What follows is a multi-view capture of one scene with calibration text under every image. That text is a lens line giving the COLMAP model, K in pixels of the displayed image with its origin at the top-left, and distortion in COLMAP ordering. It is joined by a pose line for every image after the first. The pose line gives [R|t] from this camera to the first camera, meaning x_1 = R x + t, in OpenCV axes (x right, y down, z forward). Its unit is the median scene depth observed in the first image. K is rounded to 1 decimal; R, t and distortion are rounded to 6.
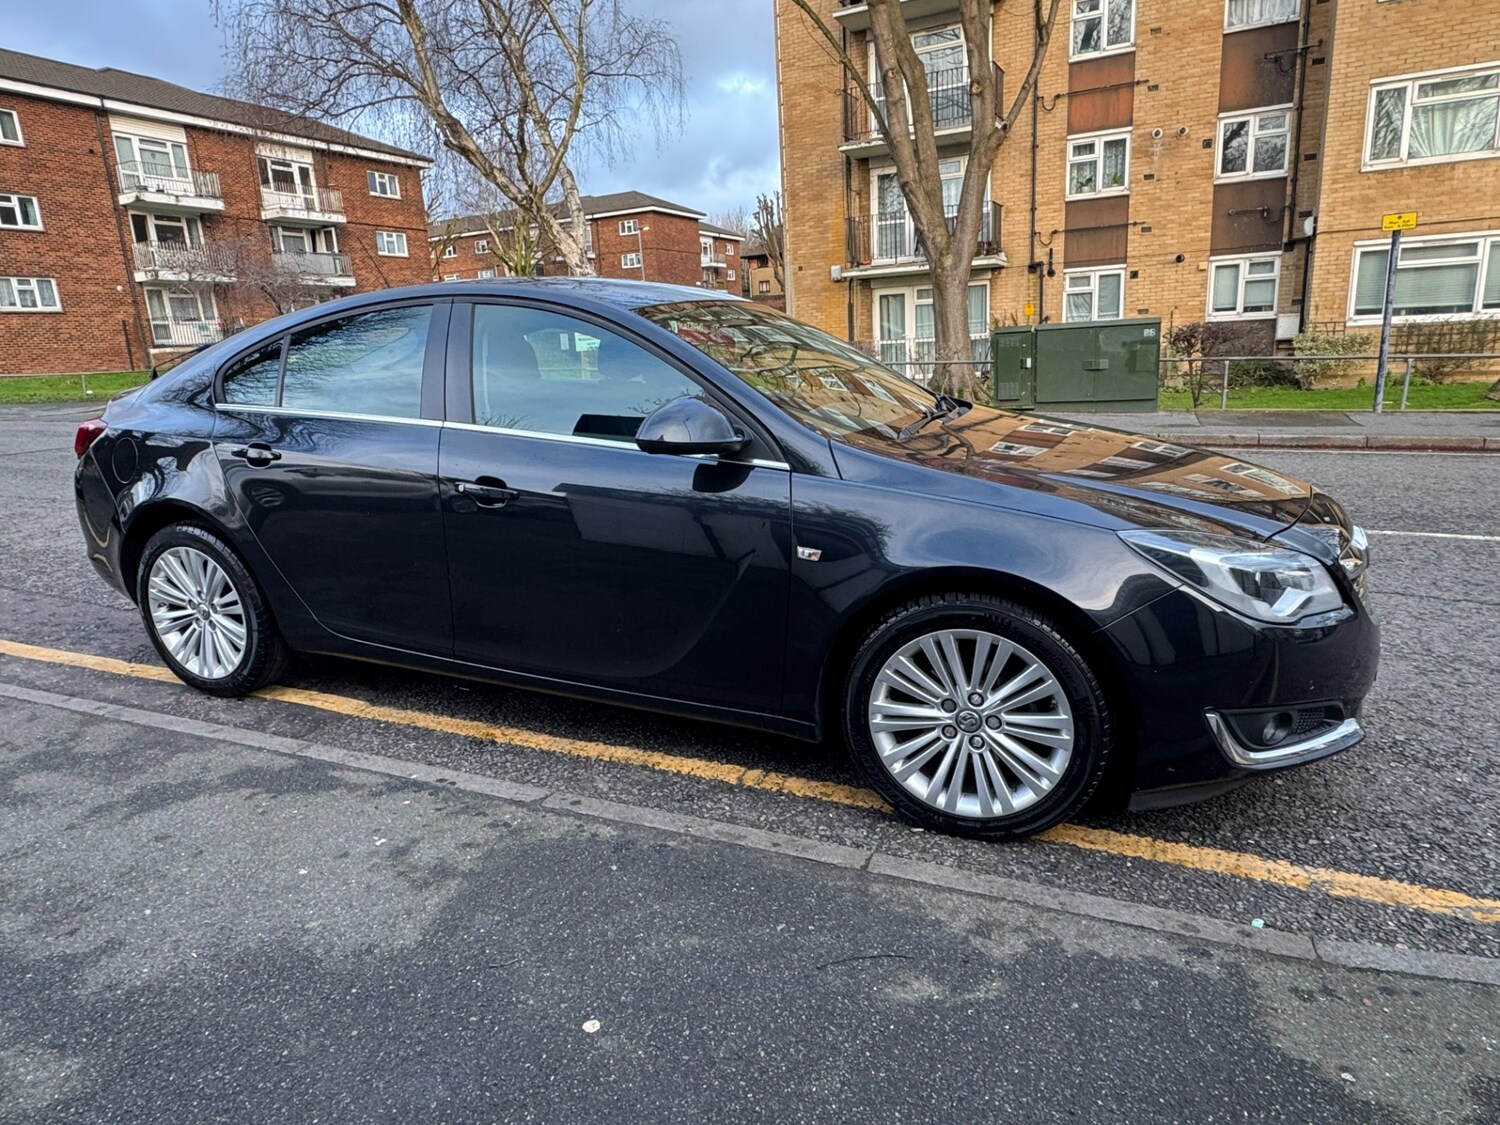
lens RADIAL K [[903.6, 0, 740.9], [0, 903.6, 561.3], [0, 0, 1]] dist [-0.002508, 0.001646]
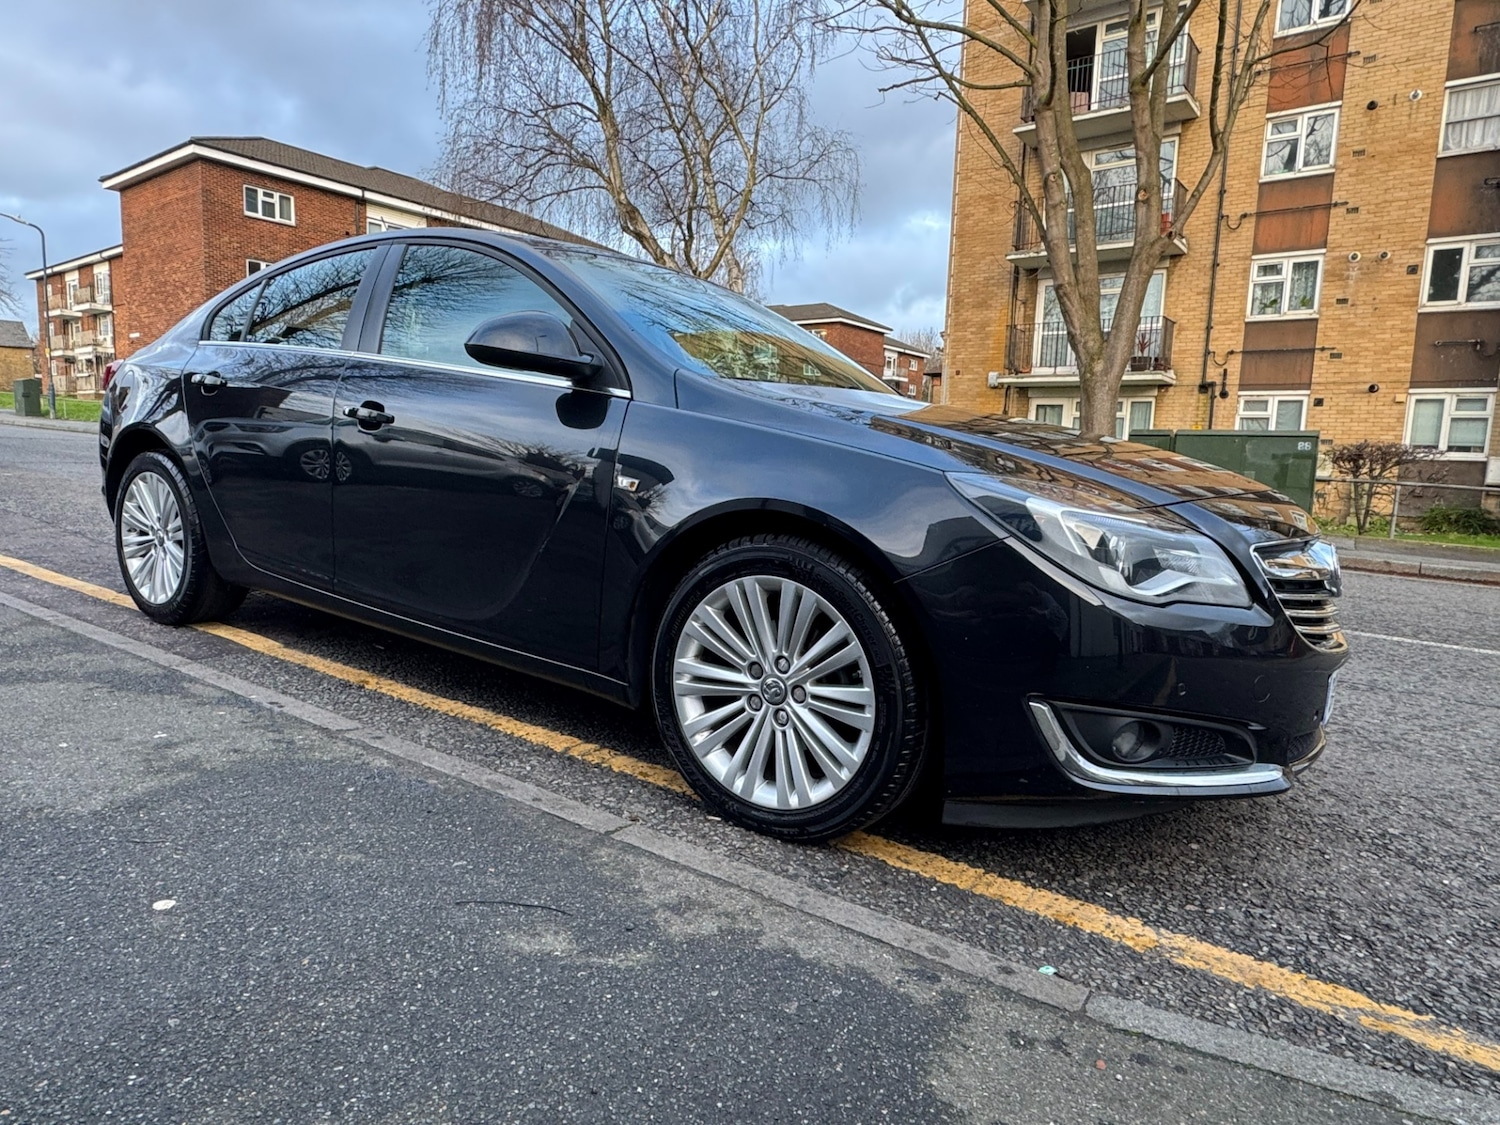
lens RADIAL K [[903.6, 0, 745.1], [0, 903.6, 566.9], [0, 0, 1]] dist [-0.002508, 0.001646]
pose [[0.977499, 0.112929, -0.178166, 0.050270], [-0.132049, 0.986252, -0.099352, 0.020692], [0.164497, 0.120643, 0.978972, 0.020134]]
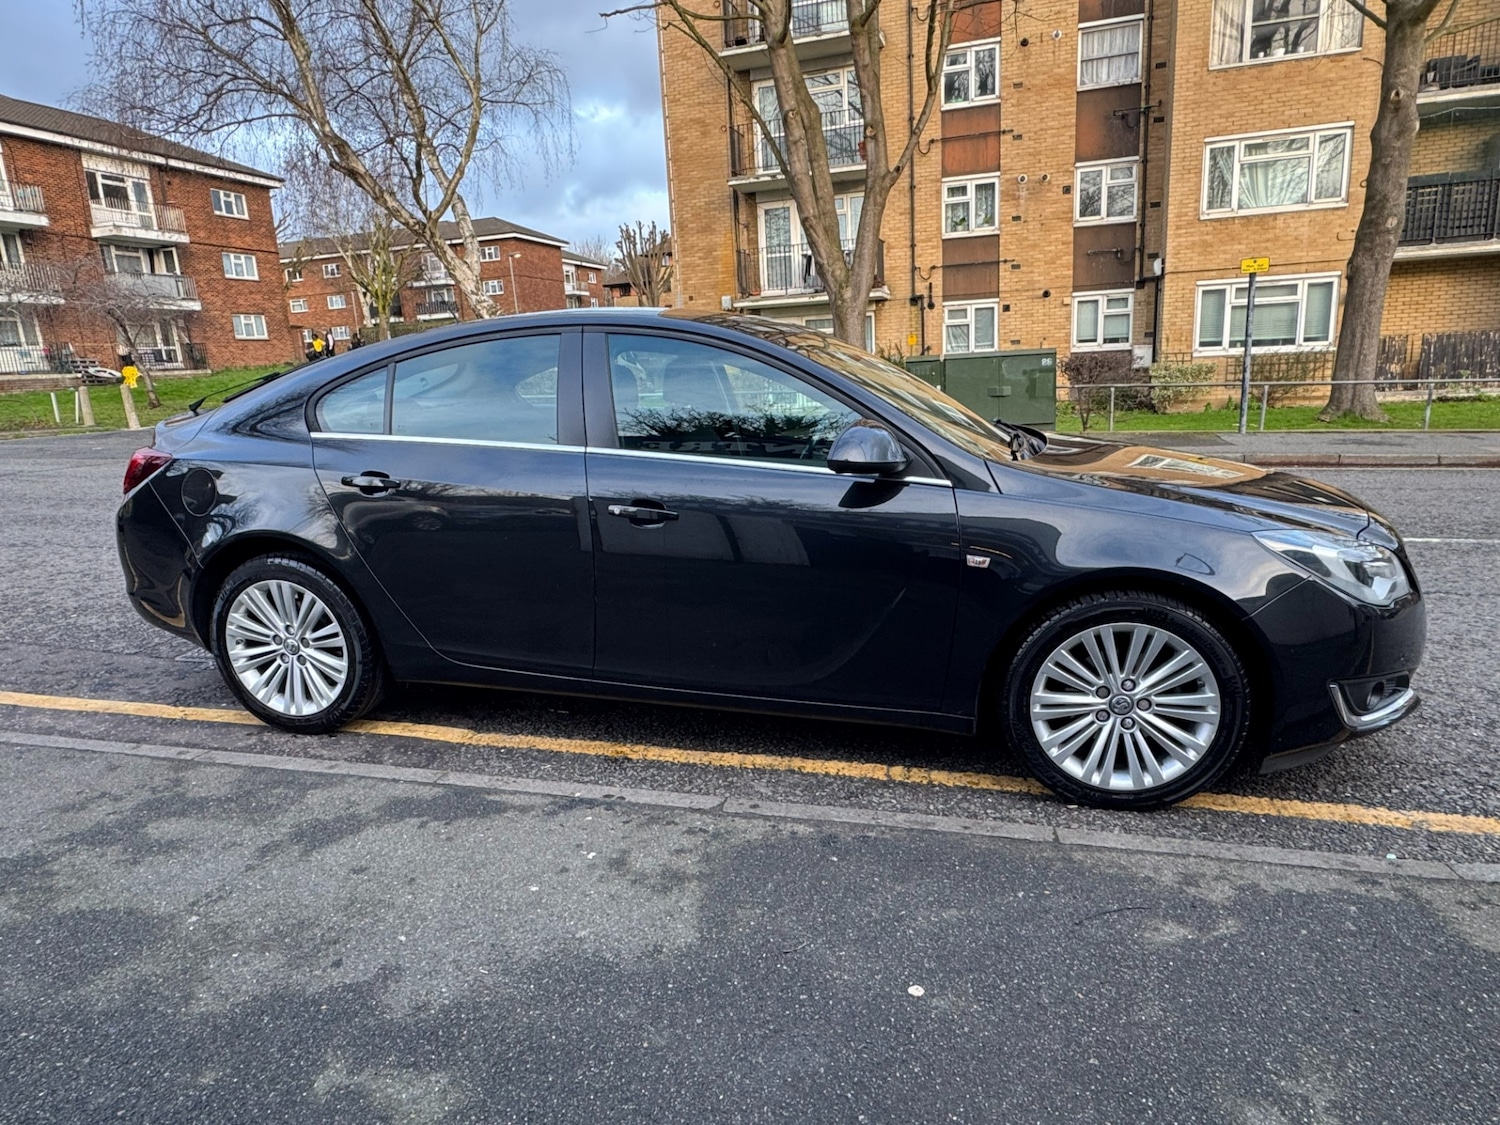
lens RADIAL K [[903.6, 0, 743.3], [0, 903.6, 565.6], [0, 0, 1]] dist [-0.002508, 0.001646]
pose [[0.987819, -0.031718, 0.152338, -0.052564], [0.035523, 0.999120, -0.022318, 0.001564], [-0.151496, 0.027458, 0.988076, -0.006704]]
